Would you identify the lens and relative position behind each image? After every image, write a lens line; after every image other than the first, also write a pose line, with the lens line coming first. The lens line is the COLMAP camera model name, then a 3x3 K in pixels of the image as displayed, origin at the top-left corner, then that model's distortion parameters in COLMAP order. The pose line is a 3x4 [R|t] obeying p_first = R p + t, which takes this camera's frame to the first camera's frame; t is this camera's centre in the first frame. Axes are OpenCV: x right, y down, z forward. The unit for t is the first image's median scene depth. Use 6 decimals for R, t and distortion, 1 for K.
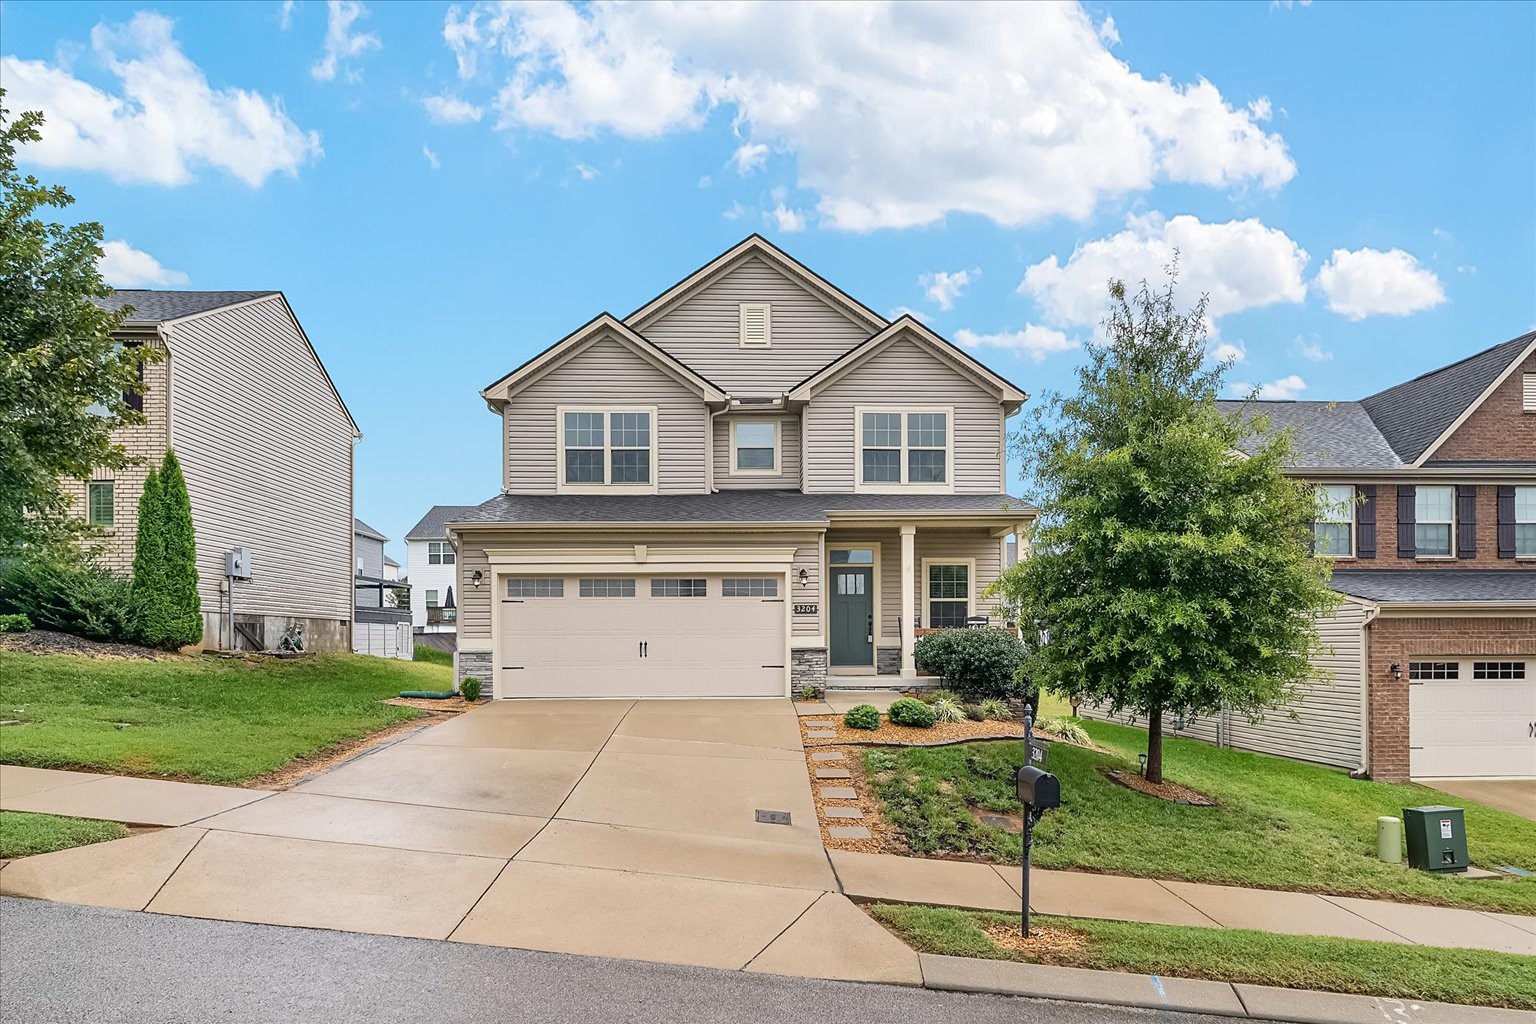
lens RADIAL K [[686.9, 0, 767.5], [0, 686.9, 514.0], [0, 0, 1]] dist [-0.002078, 0.001307]
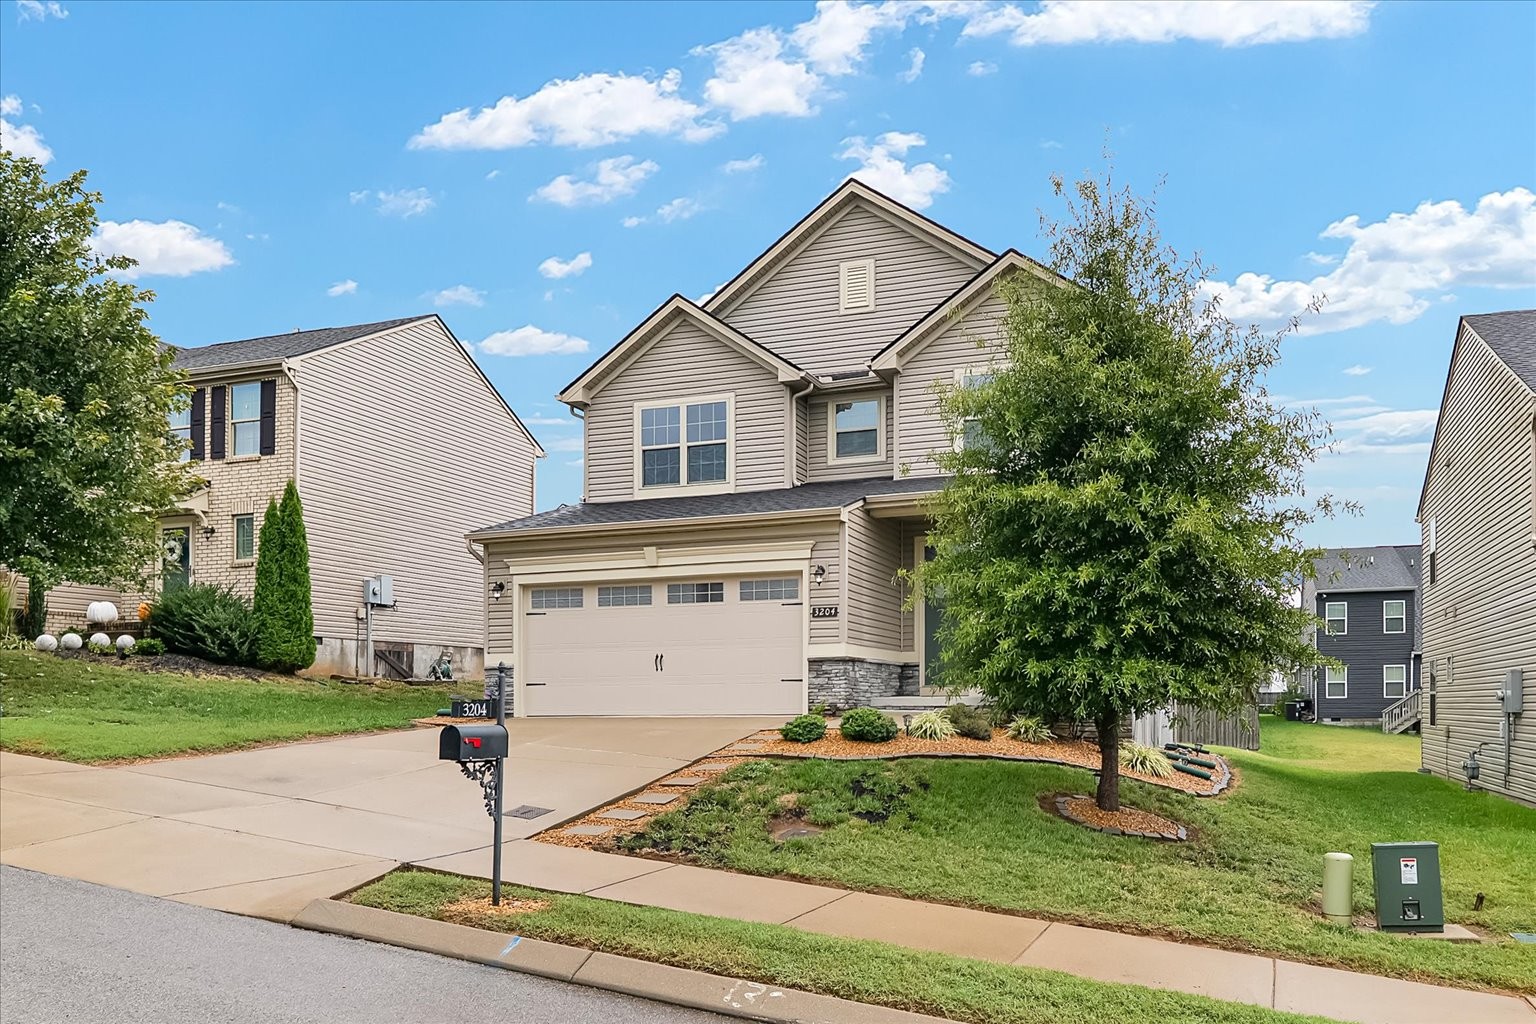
lens RADIAL K [[818.3, 0, 769.0], [0, 818.3, 510.0], [0, 0, 1]] dist [-0.003072, -0.000063]
pose [[0.963853, -0.059298, -0.259754, 0.154418], [0.056381, 0.998235, -0.018672, 0.015882], [0.260403, 0.003352, 0.965494, -0.000023]]
